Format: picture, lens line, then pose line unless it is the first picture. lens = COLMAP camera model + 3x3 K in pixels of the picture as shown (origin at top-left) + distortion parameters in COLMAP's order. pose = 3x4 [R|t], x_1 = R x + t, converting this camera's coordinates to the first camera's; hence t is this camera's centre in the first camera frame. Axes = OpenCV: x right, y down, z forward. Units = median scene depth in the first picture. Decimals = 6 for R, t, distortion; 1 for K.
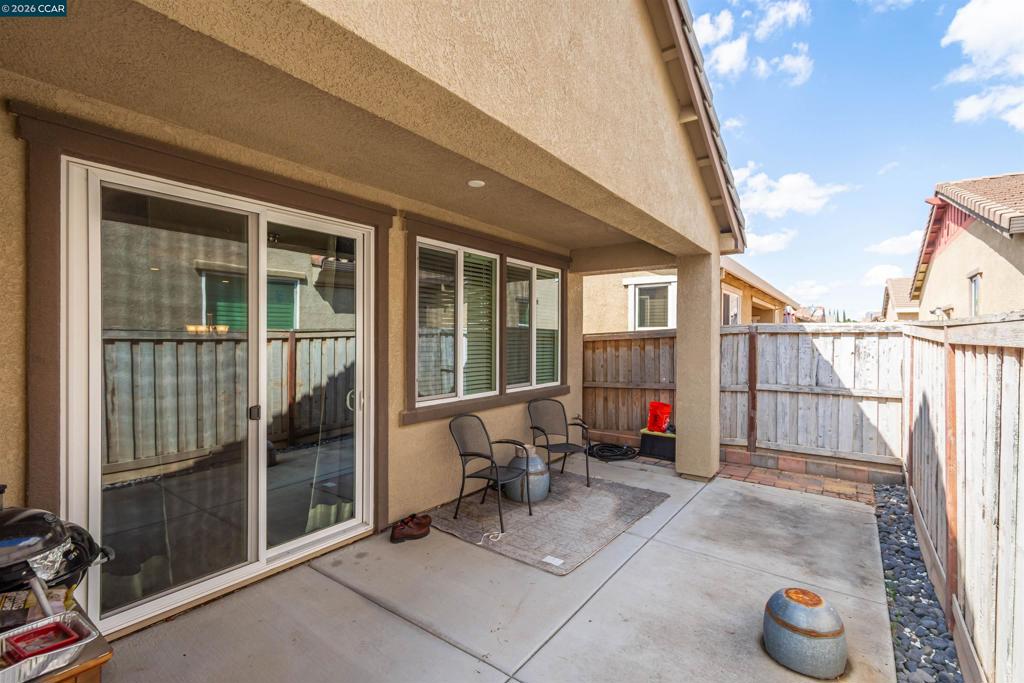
lens RADIAL K [[459.1, 0, 510.7], [0, 459.1, 347.1], [0, 0, 1]] dist [0.001394, 0.000224]
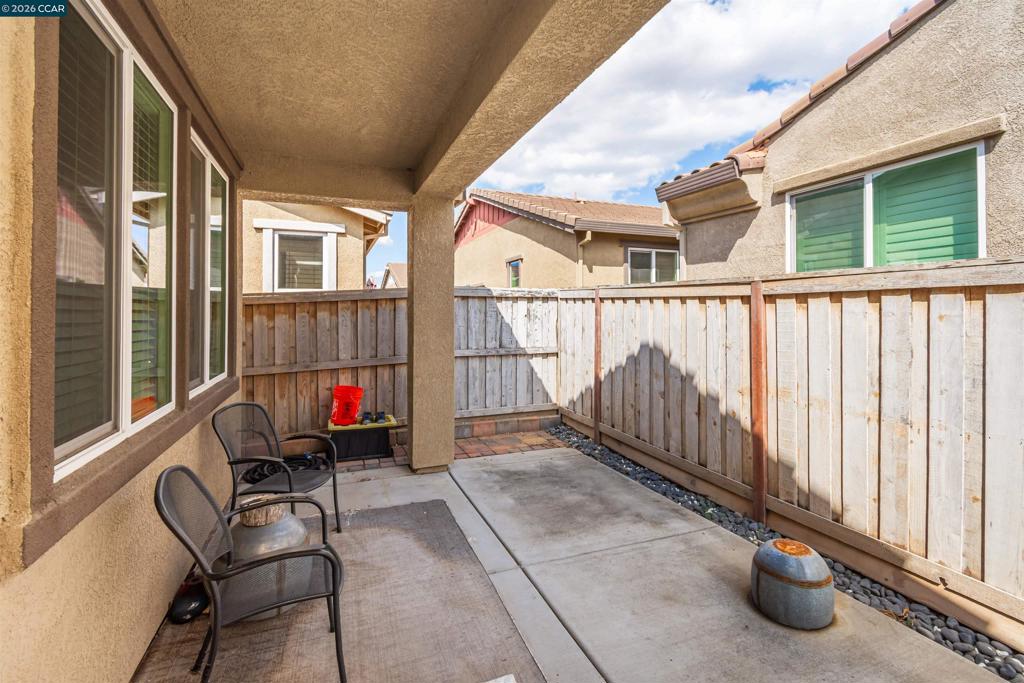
lens RADIAL K [[467.9, 0, 512.3], [0, 467.9, 313.6], [0, 0, 1]] dist [0.001035, 0.000339]
pose [[0.523832, -0.002890, 0.851817, -0.241051], [0.023149, 0.999673, -0.010844, 0.020260], [-0.851507, 0.025399, 0.523727, 0.449459]]
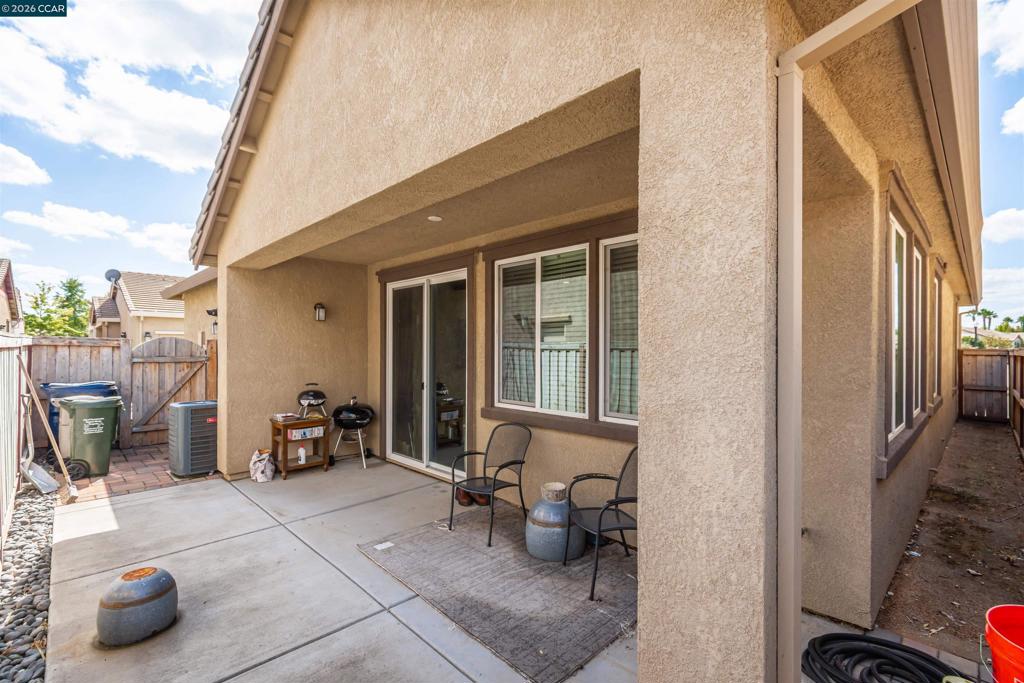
lens RADIAL K [[459.1, 0, 510.7], [0, 459.1, 347.1], [0, 0, 1]] dist [0.001394, 0.000224]
pose [[-0.154244, -0.001706, -0.988031, 0.749855], [-0.023675, 0.999718, 0.001970, -0.017989], [0.987749, 0.023696, -0.154241, 0.956534]]
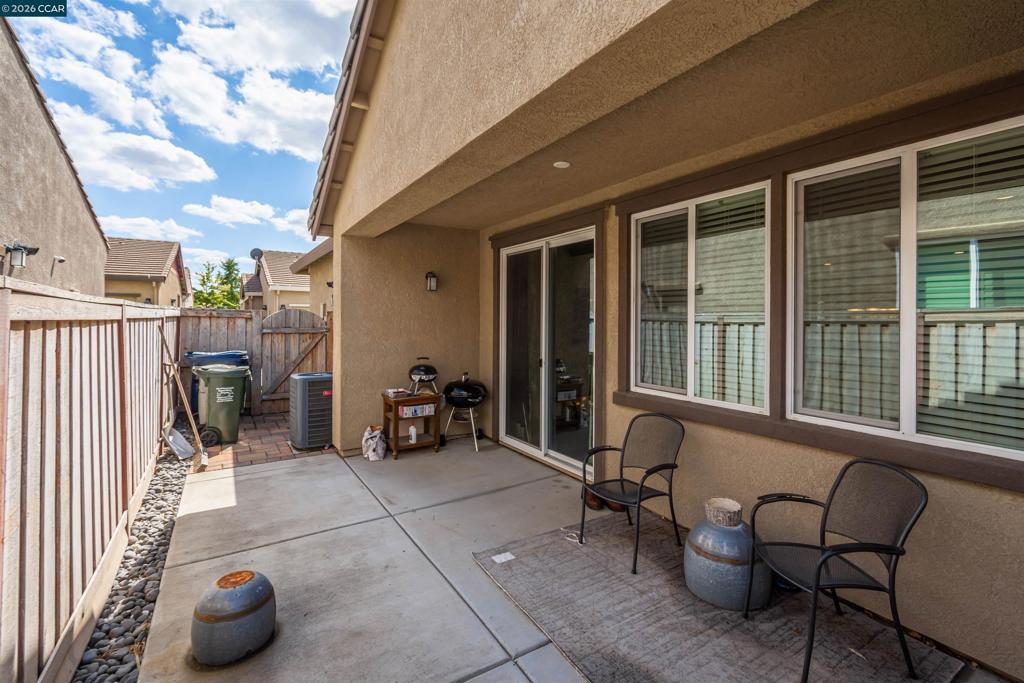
lens RADIAL K [[462.7, 0, 516.0], [0, 462.7, 317.9], [0, 0, 1]] dist [-0.001747, -0.000039]
pose [[-0.358142, -0.005649, -0.933650, 0.625428], [-0.025620, 0.999665, 0.003780, -0.015417], [0.933316, 0.025273, -0.358167, 0.878899]]
